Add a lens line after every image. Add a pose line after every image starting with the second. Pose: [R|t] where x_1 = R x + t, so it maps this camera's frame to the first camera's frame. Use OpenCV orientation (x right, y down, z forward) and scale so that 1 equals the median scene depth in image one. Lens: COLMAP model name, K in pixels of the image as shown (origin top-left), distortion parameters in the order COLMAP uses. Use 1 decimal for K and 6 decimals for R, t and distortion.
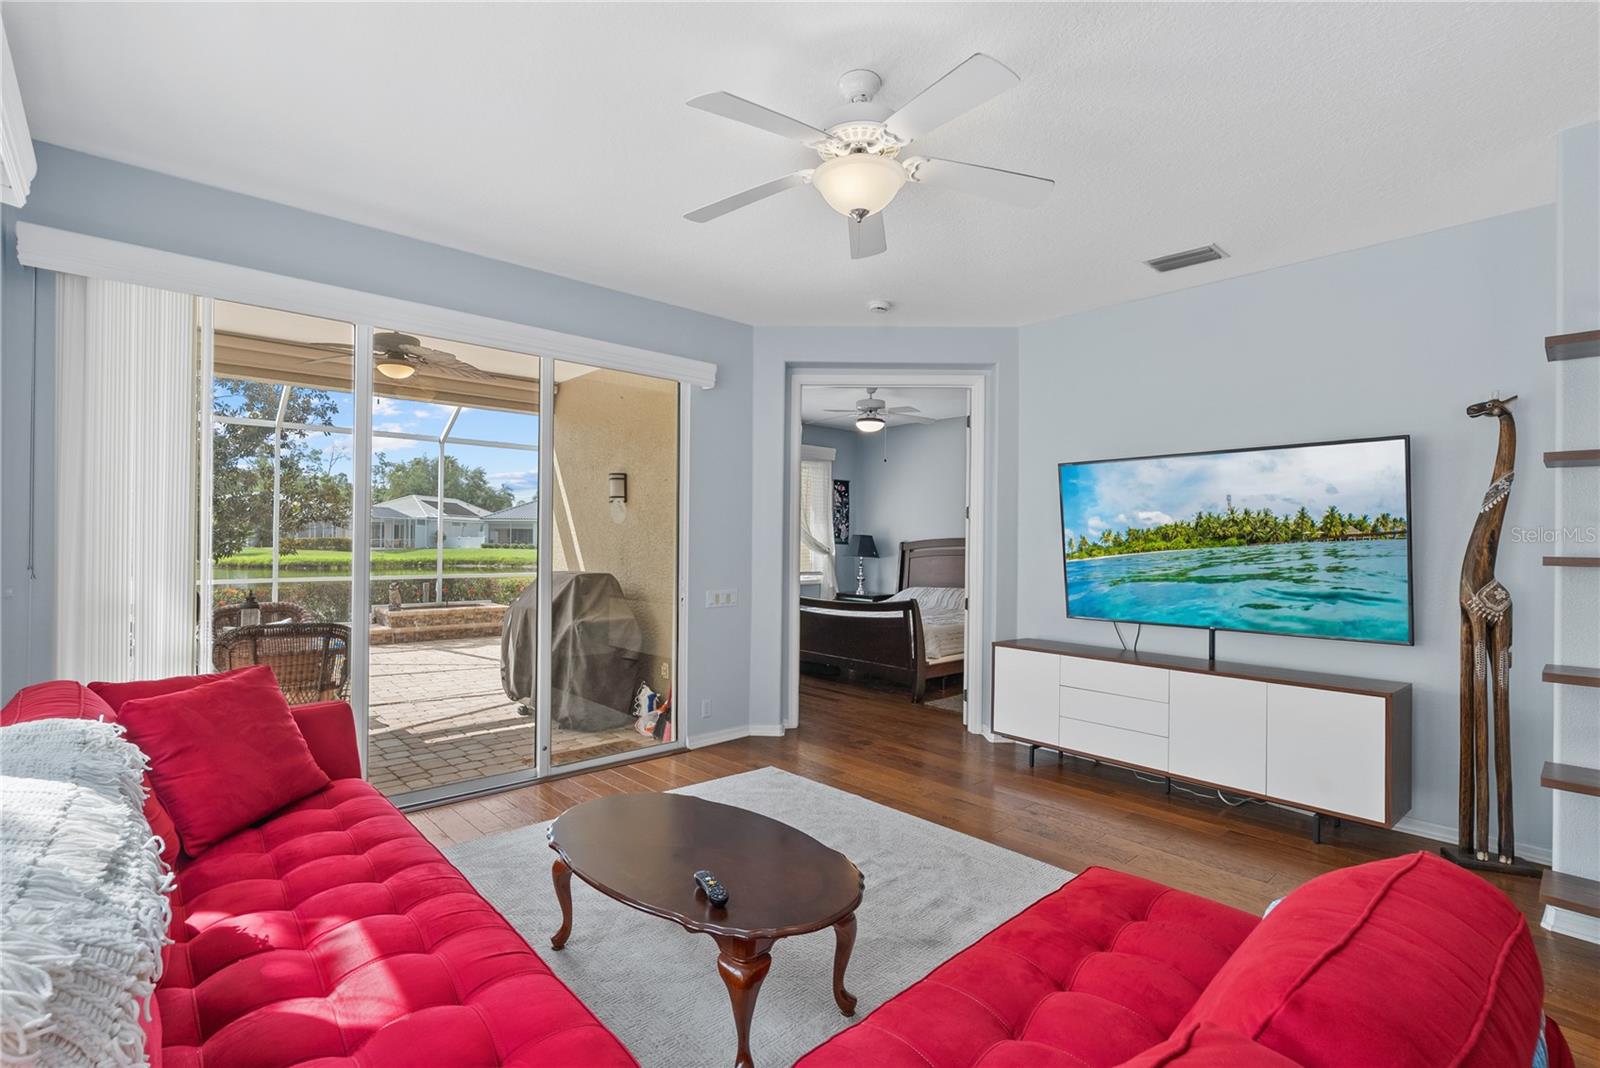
lens RADIAL K [[737.5, 0, 799.5], [0, 737.5, 536.4], [0, 0, 1]] dist [-0.004181, 0.000971]
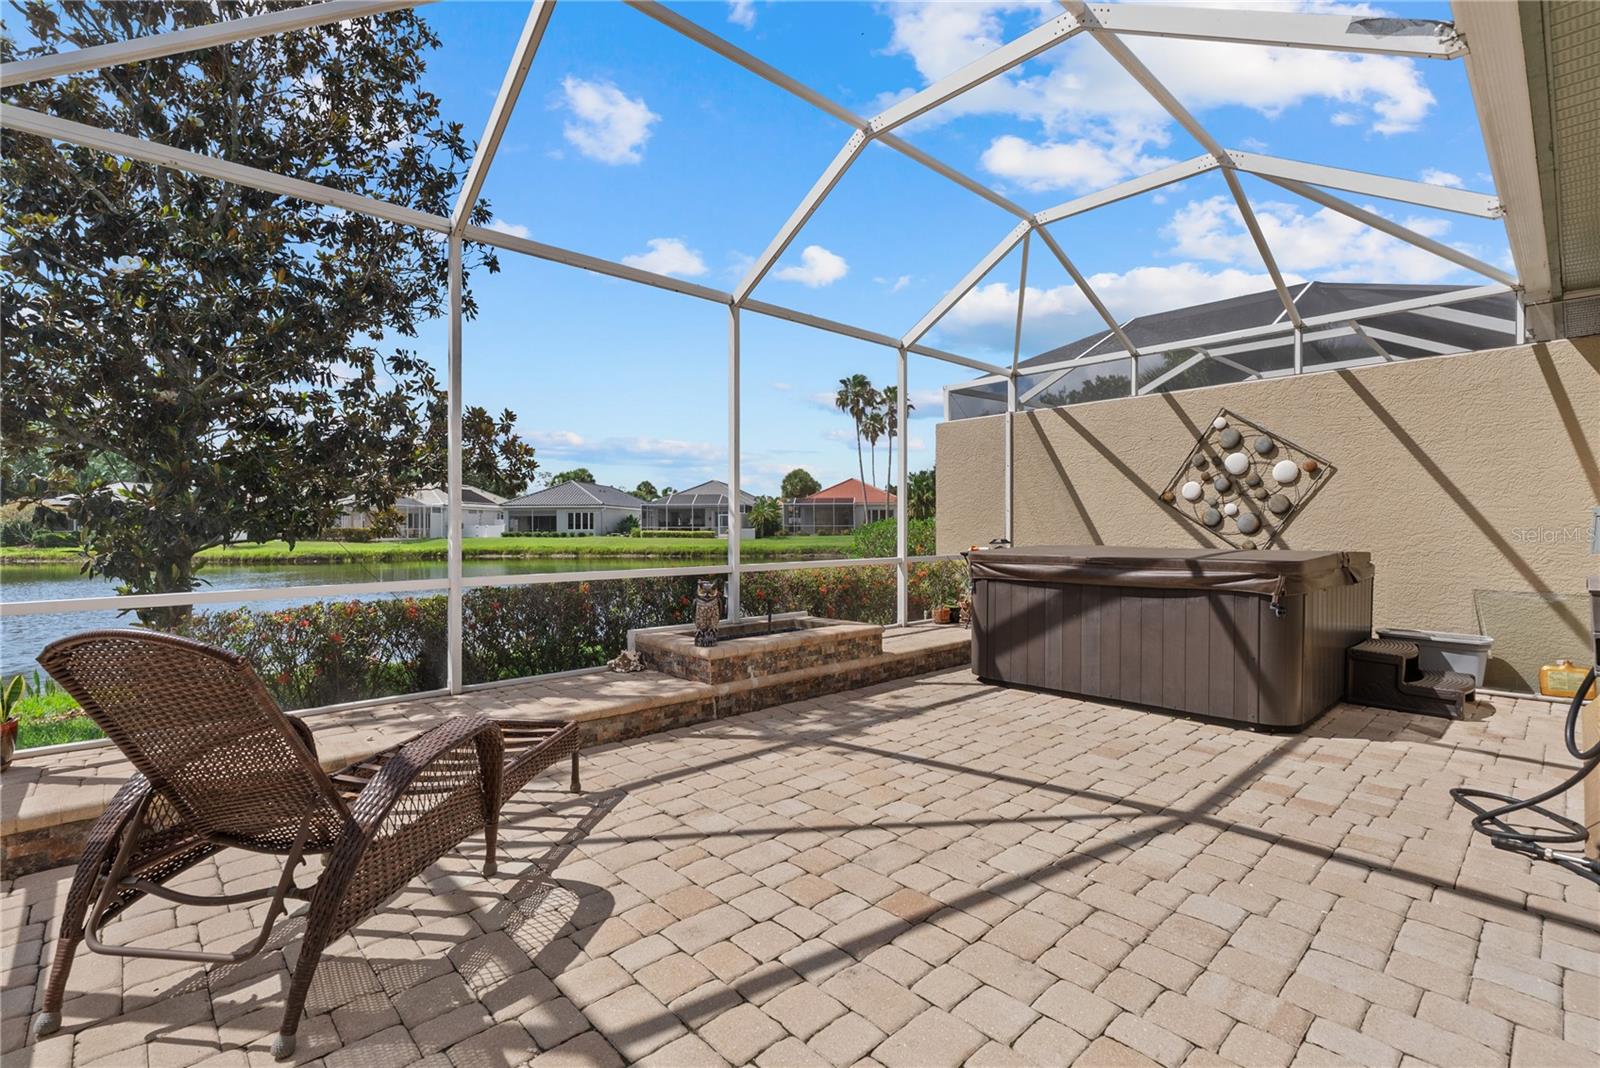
lens RADIAL K [[737.5, 0, 789.8], [0, 737.5, 534.2], [0, 0, 1]] dist [-0.004181, 0.000971]
pose [[0.999864, -0.015736, -0.005019, -0.061899], [0.015815, 0.999745, 0.016136, 0.003108], [0.004764, -0.016214, 0.999857, 0.067423]]
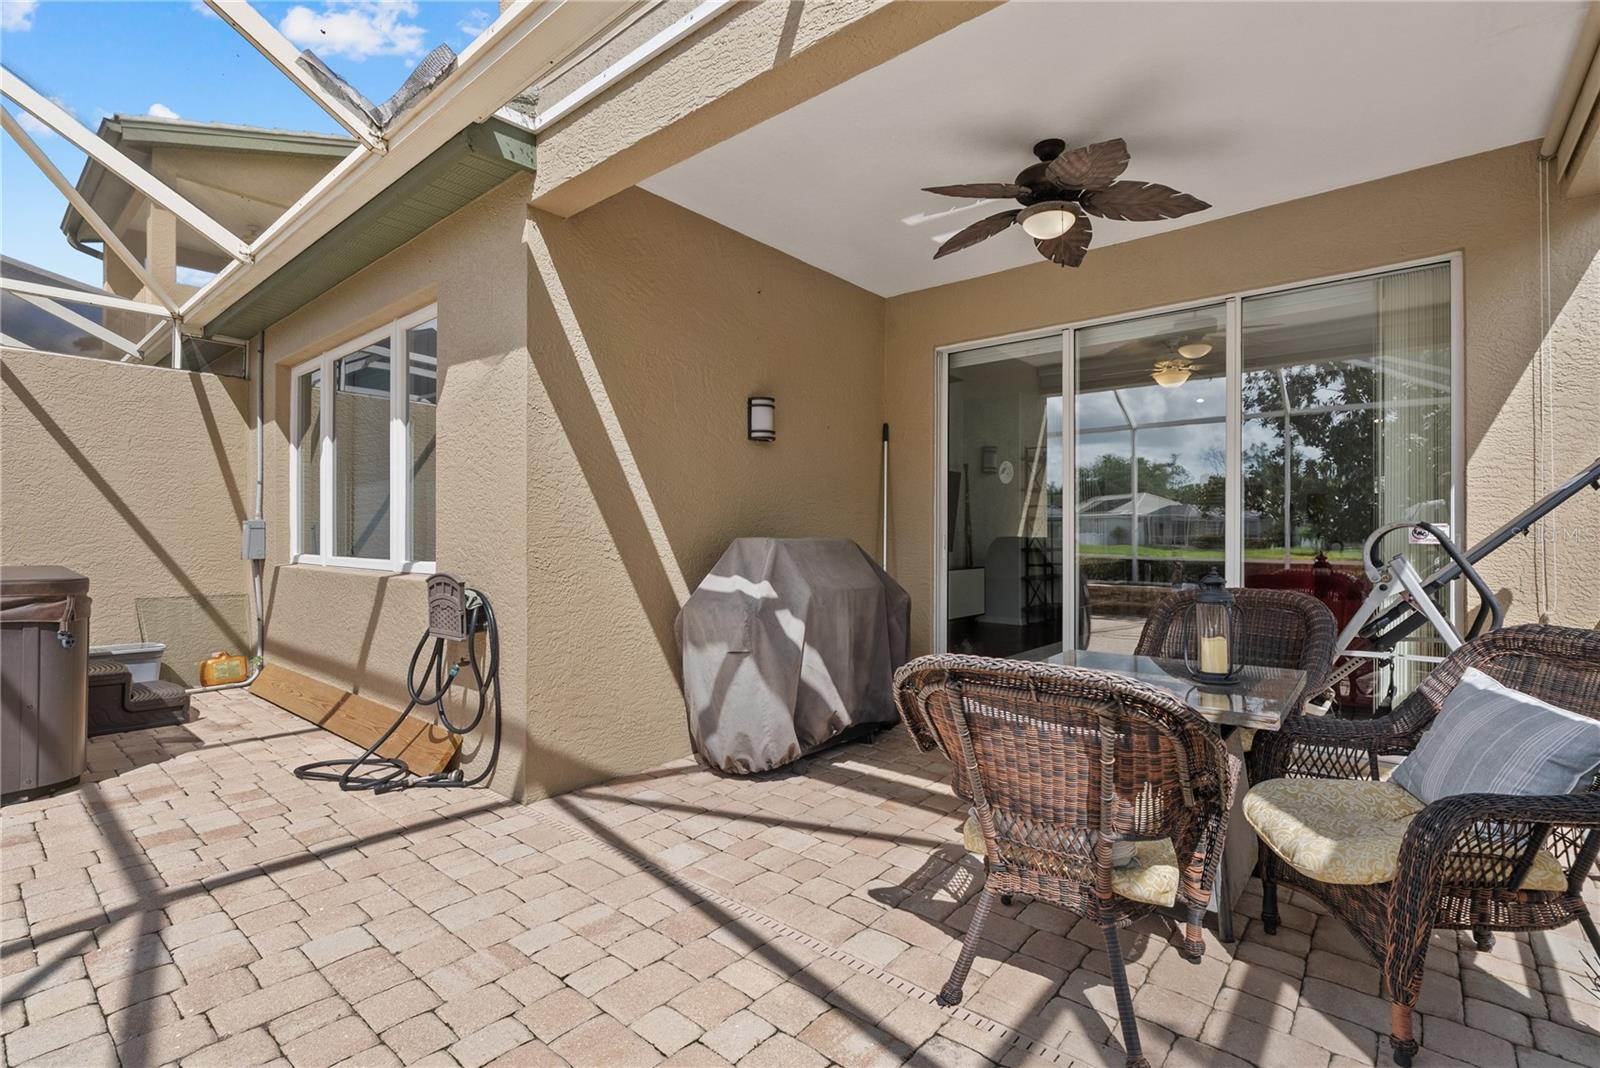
lens RADIAL K [[737.5, 0, 792.0], [0, 737.5, 530.4], [0, 0, 1]] dist [-0.004181, 0.000971]
pose [[-0.121492, -0.006580, 0.992571, -0.687355], [-0.011535, 0.999920, 0.005217, -0.009296], [-0.992525, -0.010815, -0.121558, 0.818612]]
